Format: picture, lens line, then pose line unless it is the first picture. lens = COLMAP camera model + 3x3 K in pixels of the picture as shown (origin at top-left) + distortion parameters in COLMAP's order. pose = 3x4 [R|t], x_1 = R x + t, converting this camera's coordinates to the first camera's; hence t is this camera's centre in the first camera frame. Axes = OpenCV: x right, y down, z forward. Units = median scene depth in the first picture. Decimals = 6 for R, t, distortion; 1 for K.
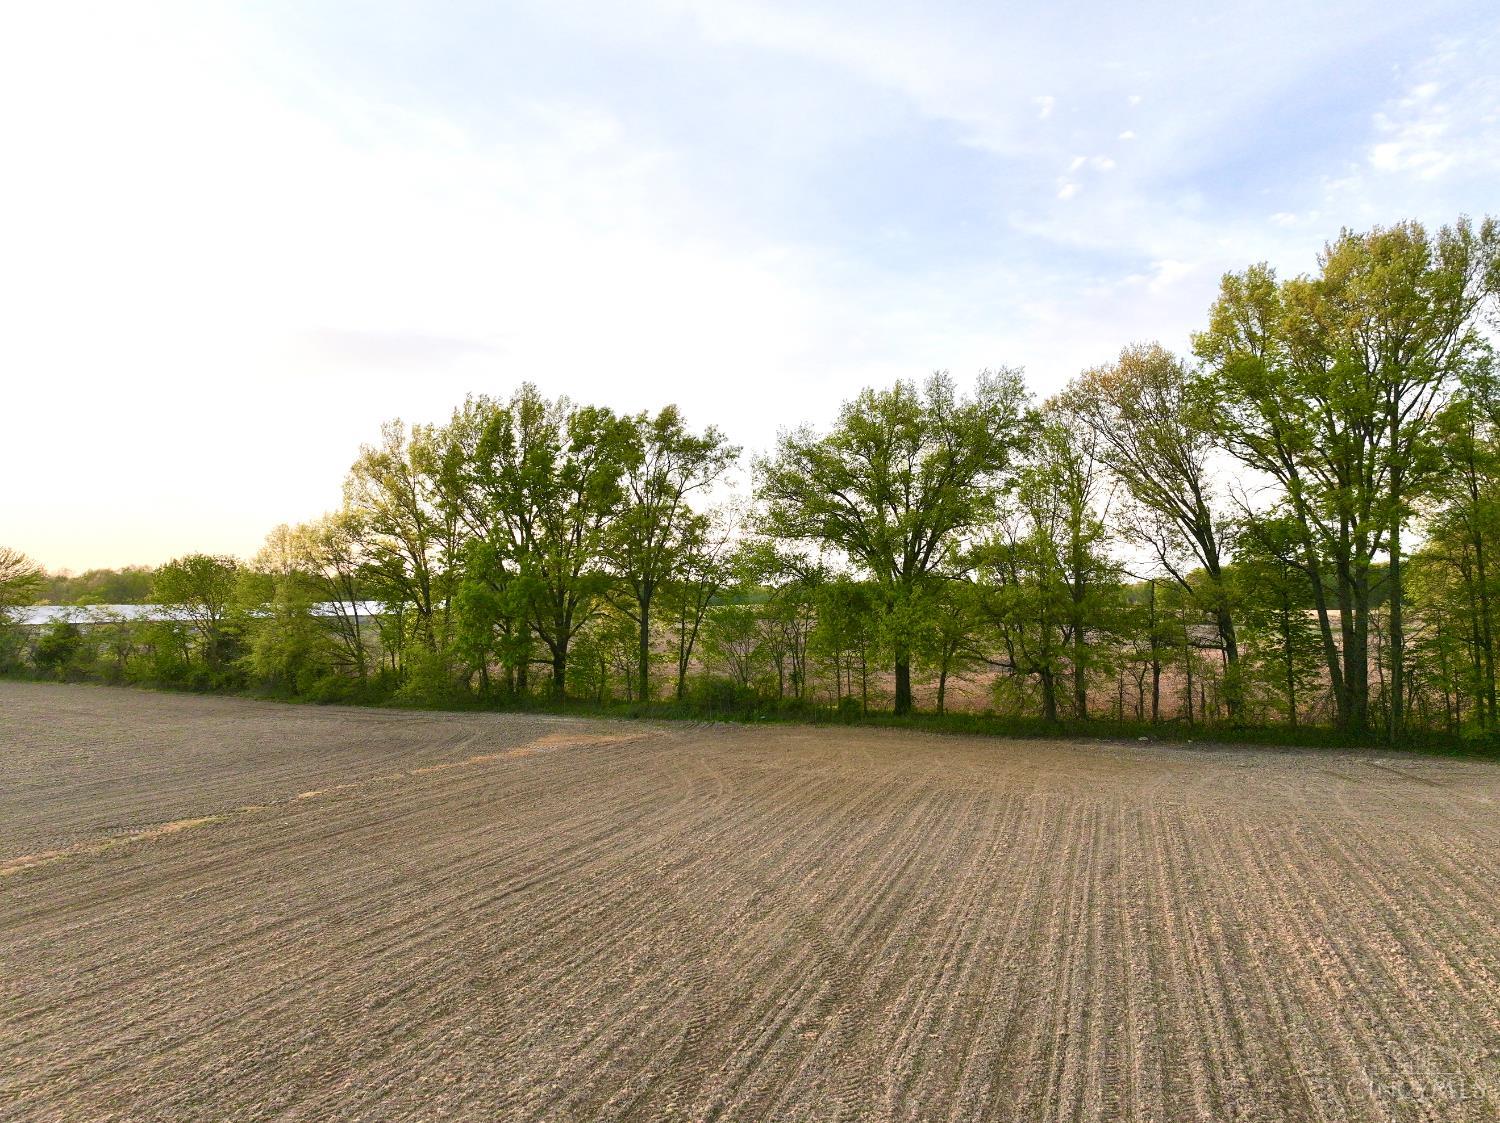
lens RADIAL K [[1051.1, 0, 746.9], [0, 1051.1, 554.2], [0, 0, 1]] dist [-0.002766, 0.022067]
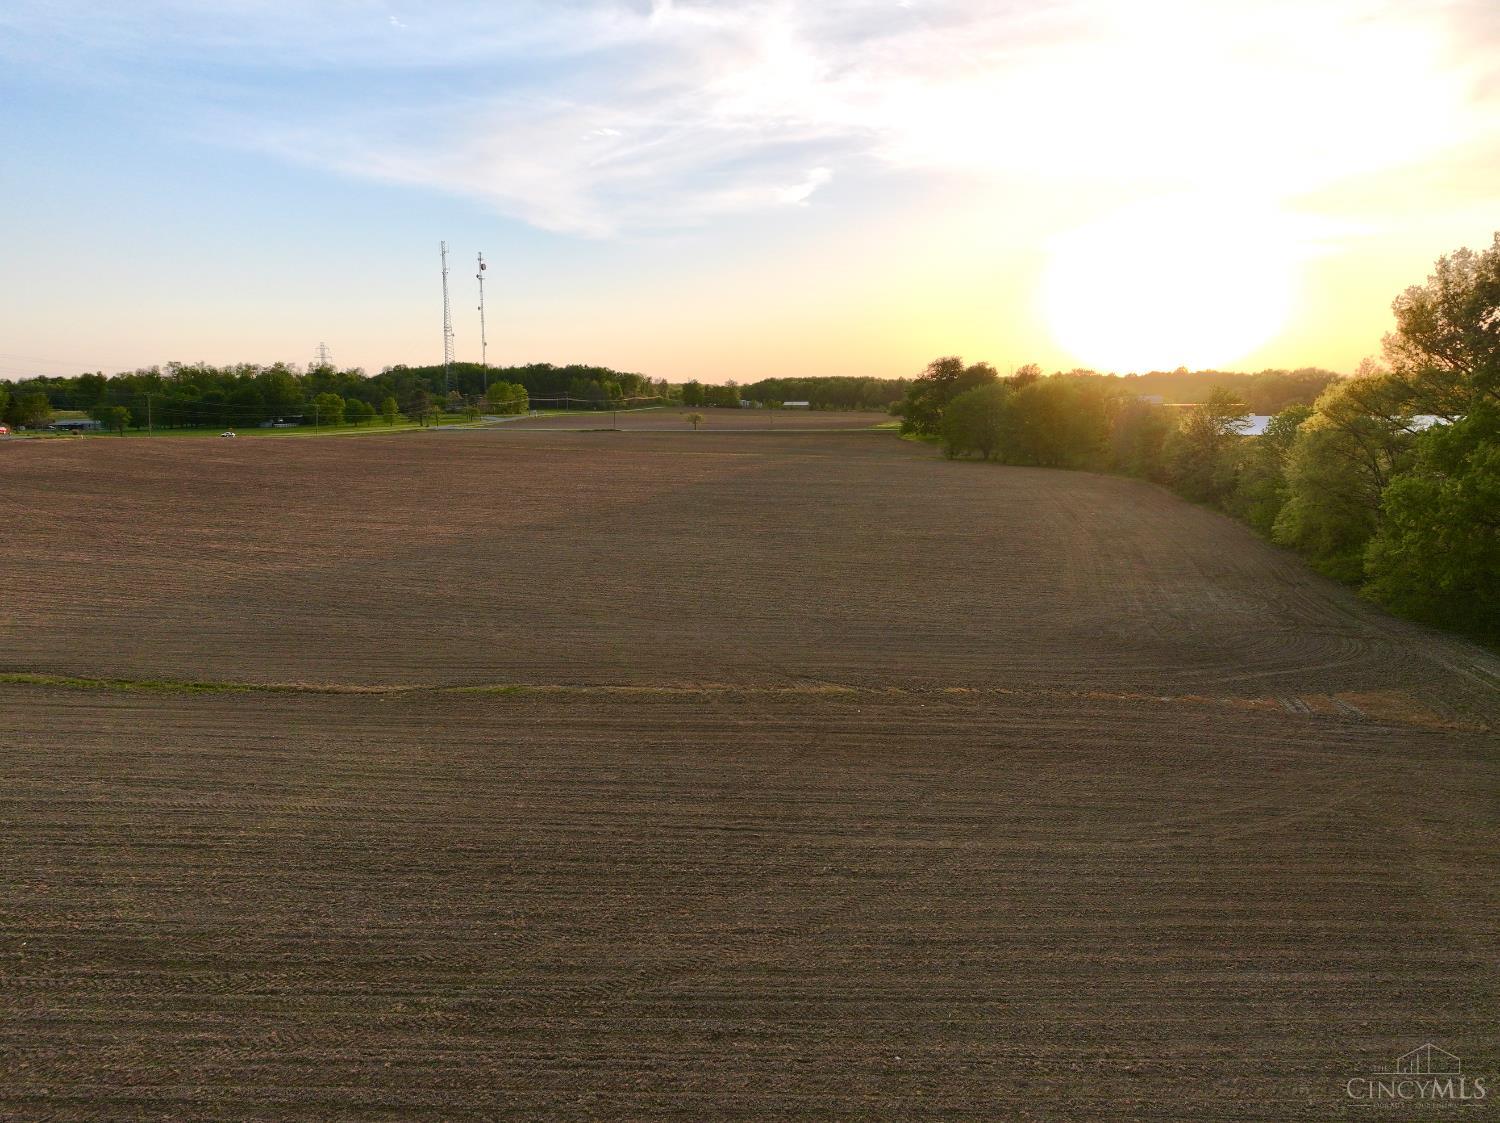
lens RADIAL K [[1051.1, 0, 751.4], [0, 1051.1, 561.7], [0, 0, 1]] dist [-0.002766, 0.022067]
pose [[0.319557, 0.166859, -0.932760, 1.054424], [0.038461, 0.981278, 0.188715, -0.250076], [0.946786, -0.096180, 0.307157, 0.851848]]
